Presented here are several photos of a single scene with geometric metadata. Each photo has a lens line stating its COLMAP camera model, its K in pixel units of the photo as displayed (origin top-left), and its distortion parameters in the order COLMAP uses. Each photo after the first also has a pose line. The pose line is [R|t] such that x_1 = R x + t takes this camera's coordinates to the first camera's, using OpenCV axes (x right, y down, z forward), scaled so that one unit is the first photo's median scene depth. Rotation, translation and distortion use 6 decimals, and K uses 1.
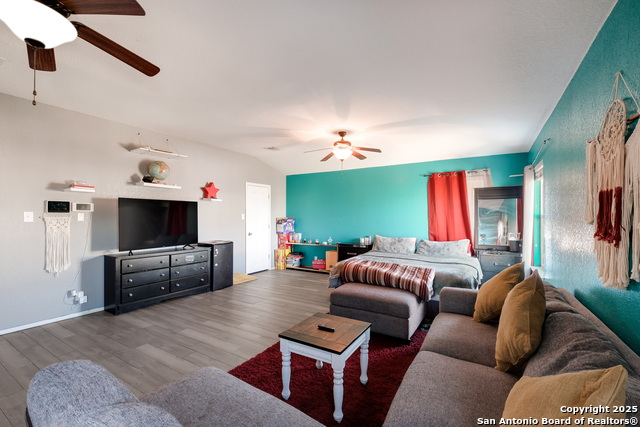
lens RADIAL K [[278.6, 0, 320.0], [0, 278.6, 212.0], [0, 0, 1]] dist [0.000816, 0.000471]
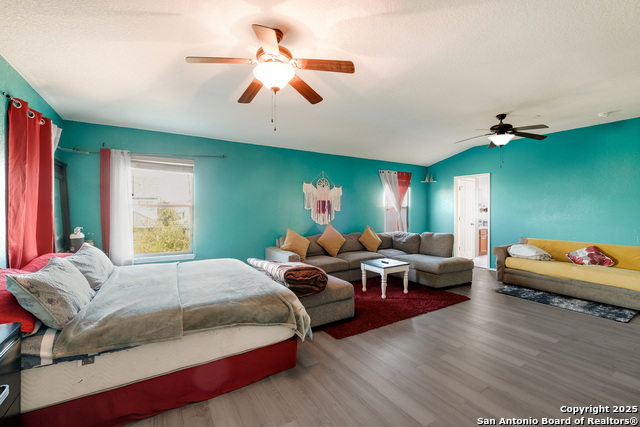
lens RADIAL K [[278.6, 0, 320.0], [0, 278.6, 212.0], [0, 0, 1]] dist [0.000816, 0.000471]
pose [[-0.893981, -0.009036, 0.448014, -0.183407], [-0.010389, 0.999946, -0.000562, 0.022550], [-0.447985, -0.005157, -0.894026, 1.222410]]
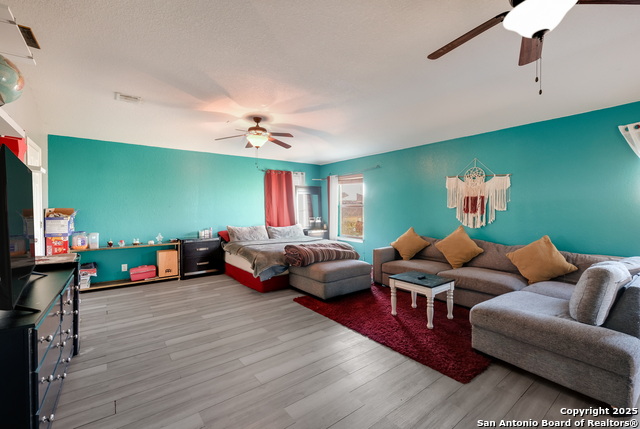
lens RADIAL K [[278.6, 0, 320.0], [0, 278.6, 213.0], [0, 0, 1]] dist [0.000816, 0.000471]
pose [[0.355622, -0.020816, 0.934398, -0.649528], [-0.012250, 0.999562, 0.026930, 0.009606], [-0.934550, -0.021023, 0.355211, 0.397047]]
